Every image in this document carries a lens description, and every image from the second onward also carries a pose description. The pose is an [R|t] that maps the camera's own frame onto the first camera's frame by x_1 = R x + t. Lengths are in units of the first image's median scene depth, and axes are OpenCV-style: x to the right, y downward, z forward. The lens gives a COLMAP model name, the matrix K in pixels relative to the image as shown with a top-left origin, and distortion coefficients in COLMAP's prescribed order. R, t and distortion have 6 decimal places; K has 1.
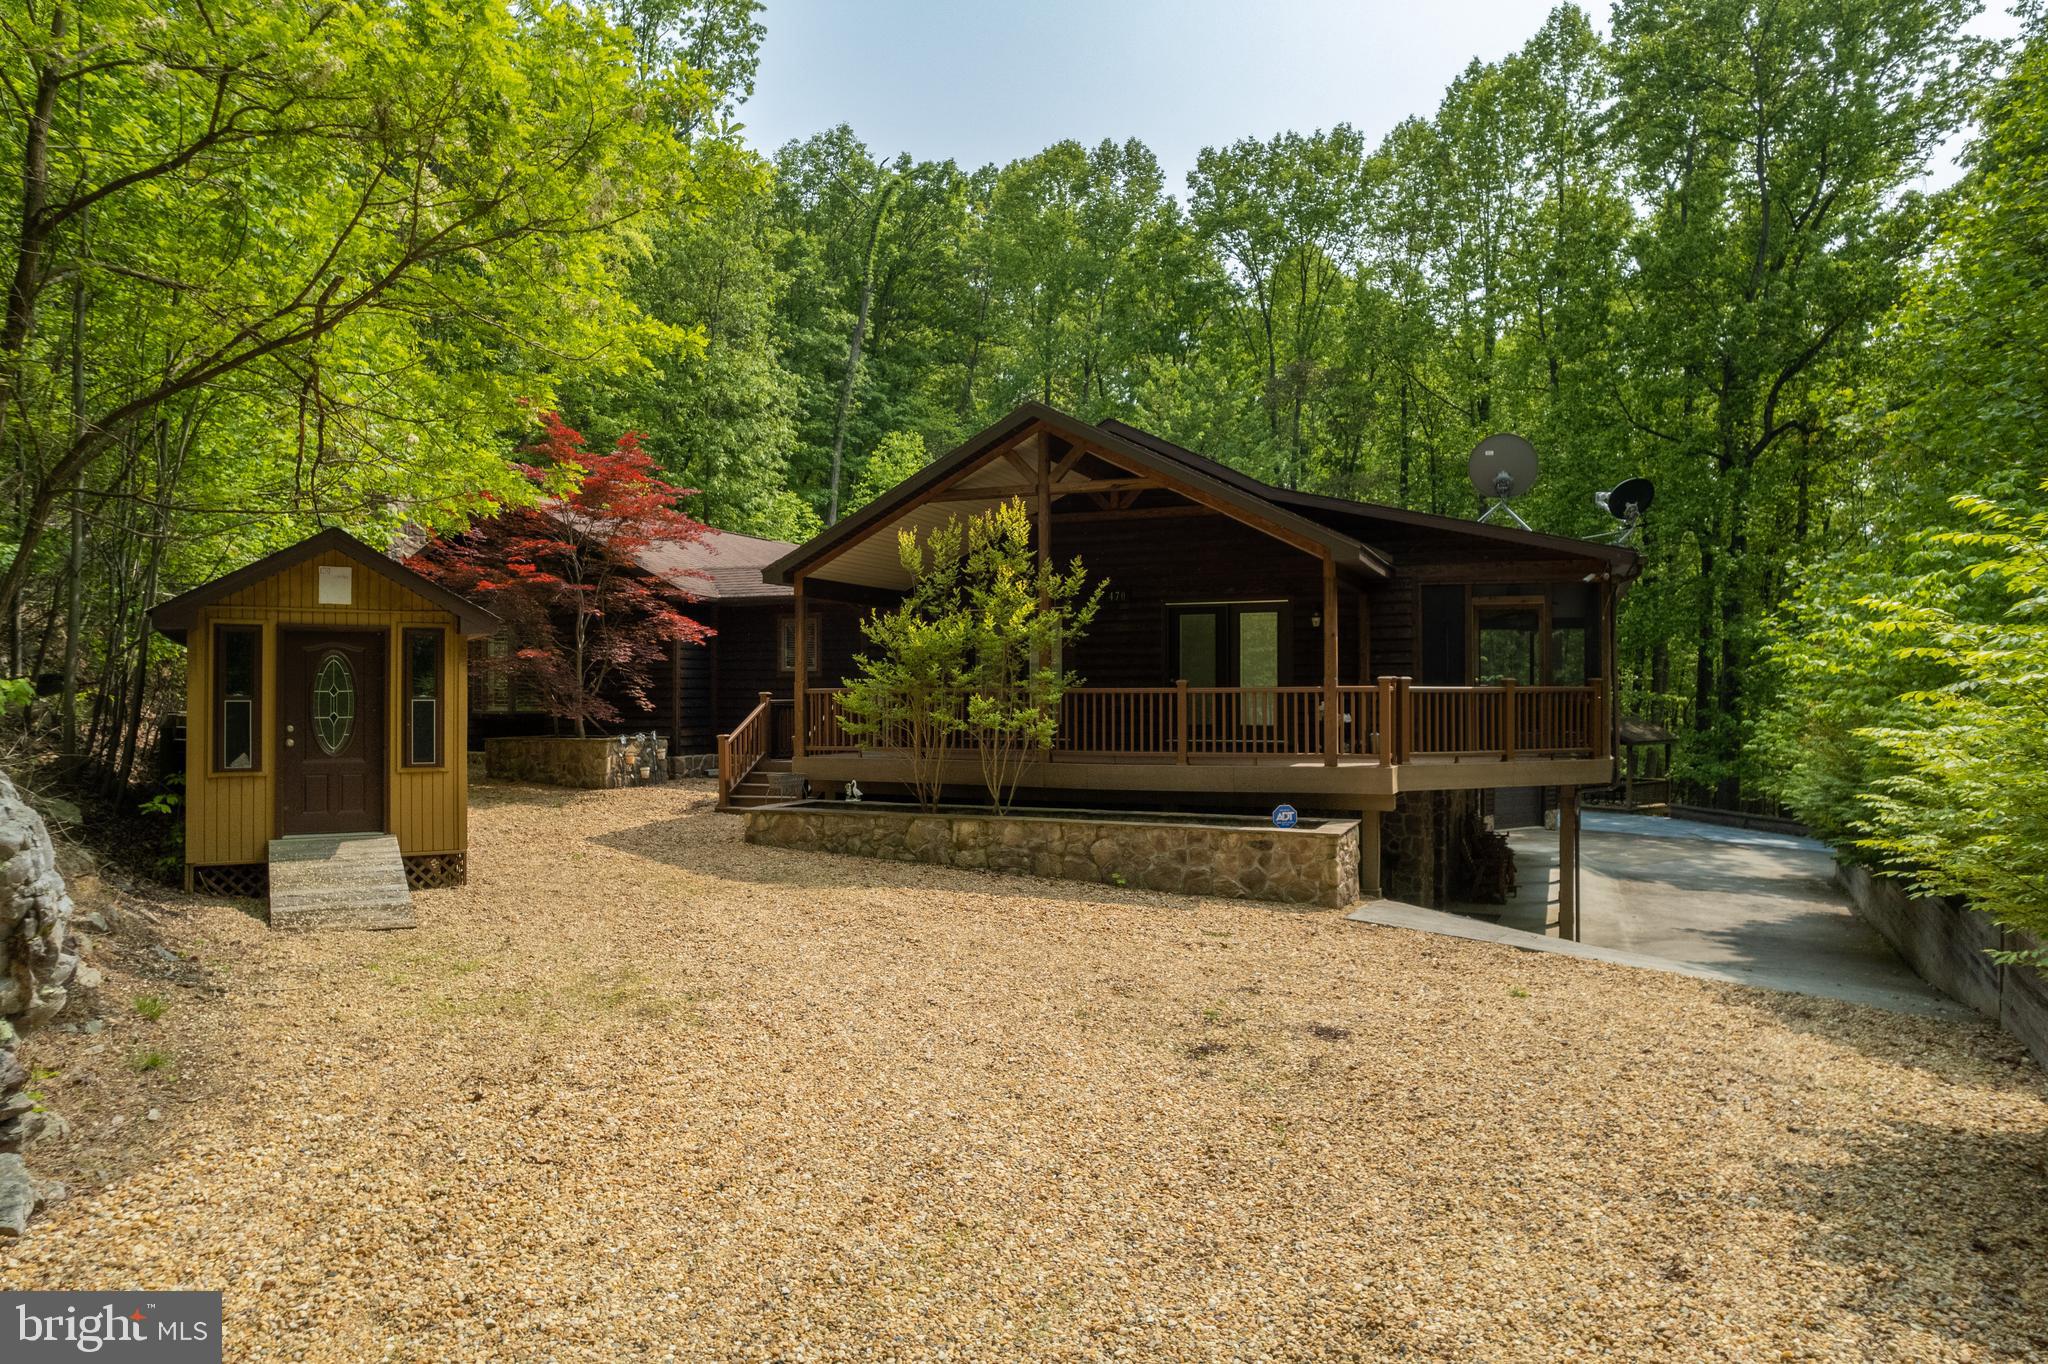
lens RADIAL K [[1325.4, 0, 1024.0], [0, 1325.4, 682.0], [0, 0, 1]] dist [-0.073974, 0.066399]
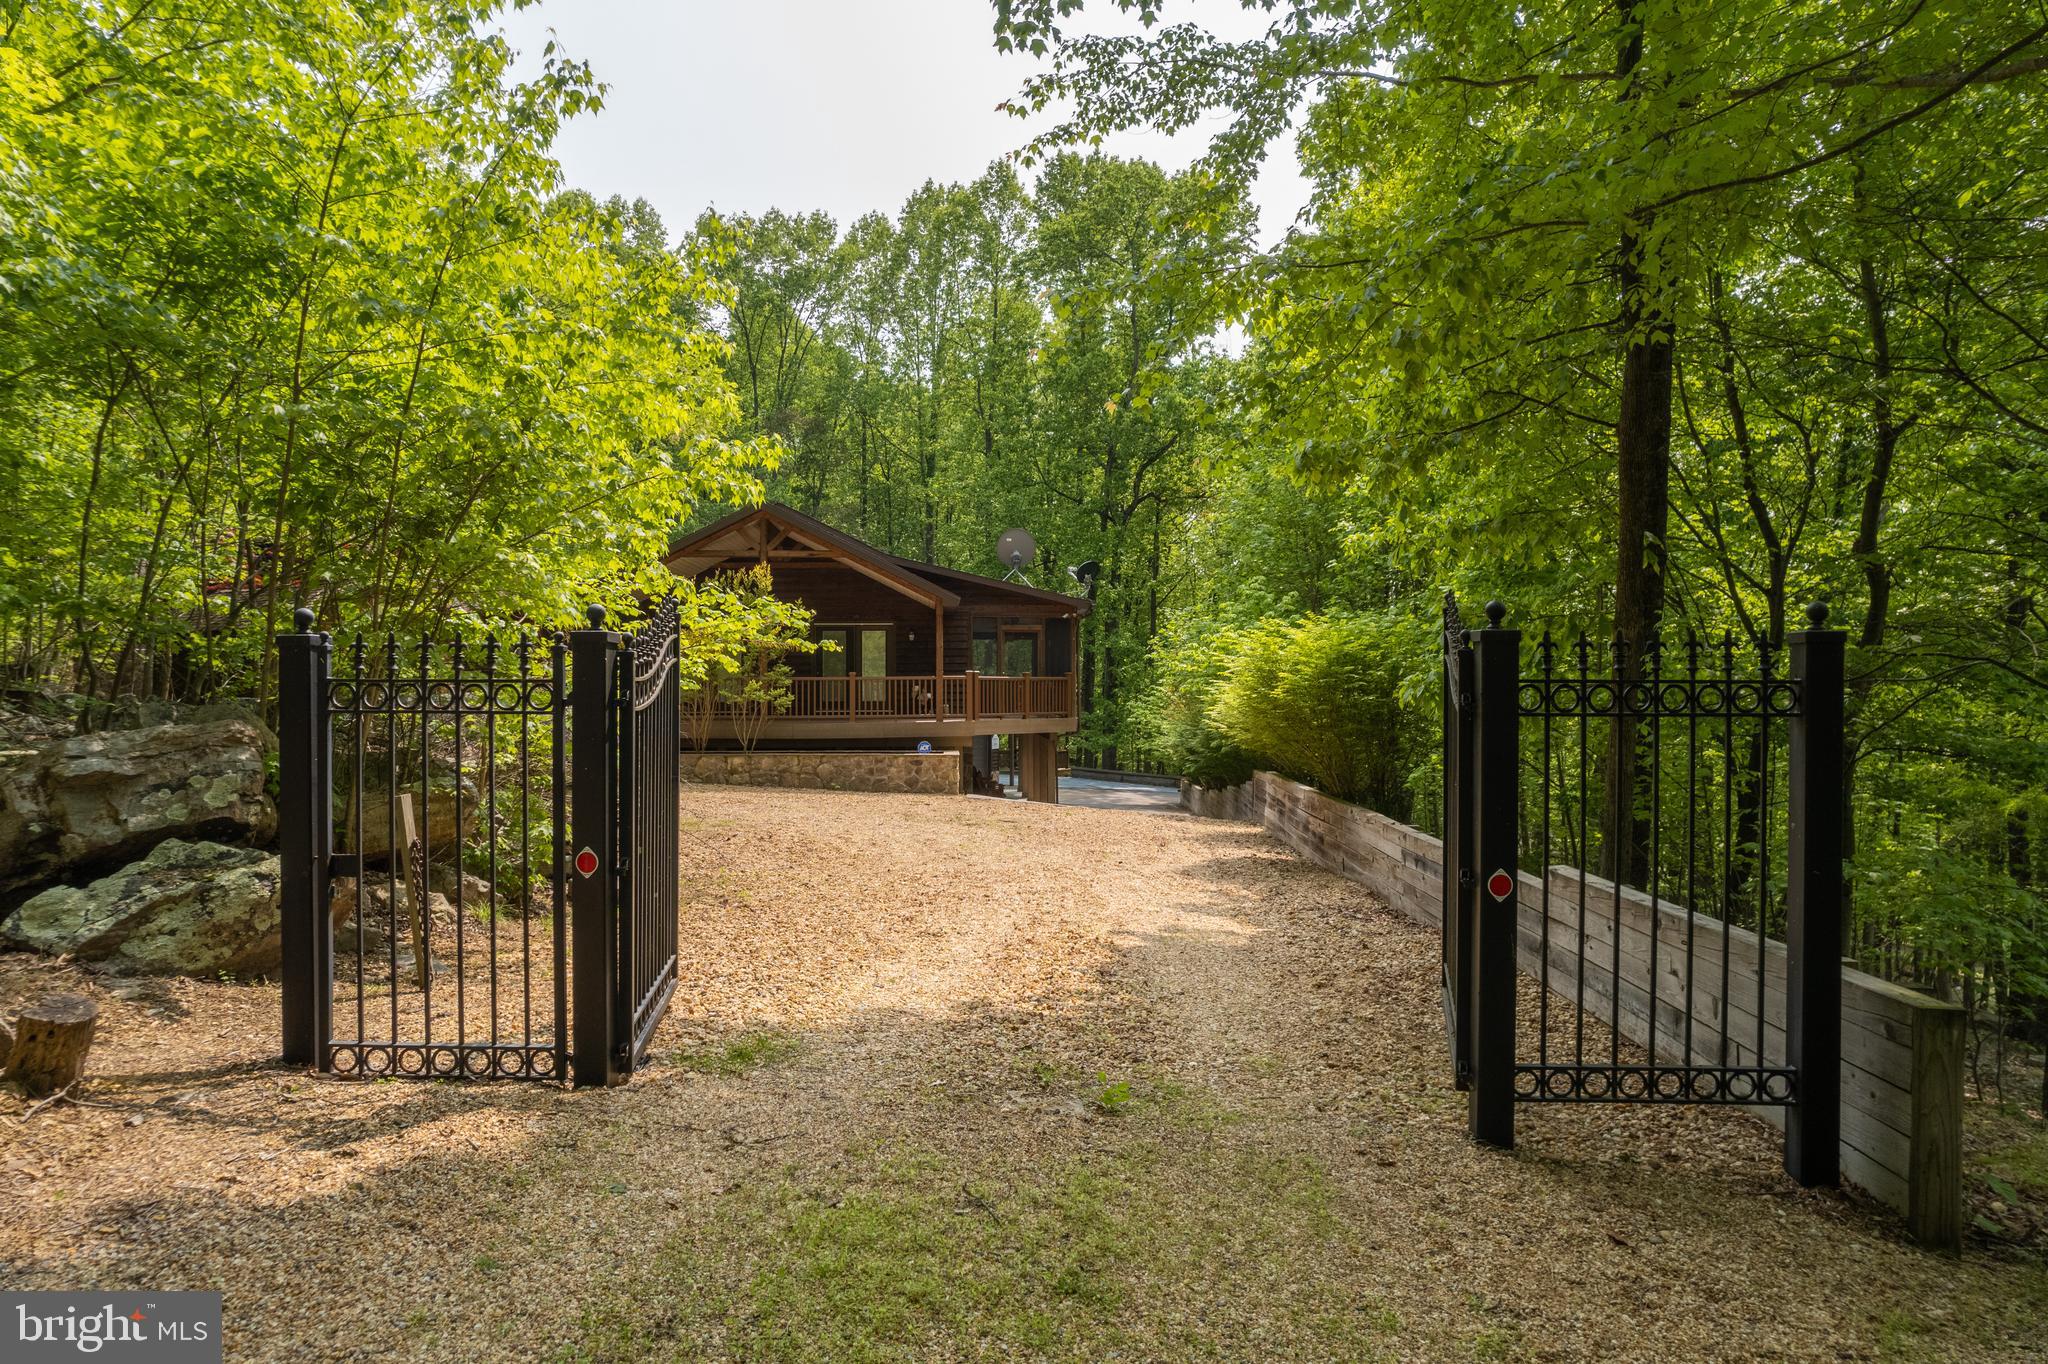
lens RADIAL K [[1320.4, 0, 1027.0], [0, 1320.4, 681.0], [0, 0, 1]] dist [-0.064197, 0.045844]
pose [[0.899579, 0.001994, 0.436753, -0.172561], [-0.002041, 0.999998, -0.000361, 0.003956], [-0.436753, -0.000567, 0.899581, -0.253753]]
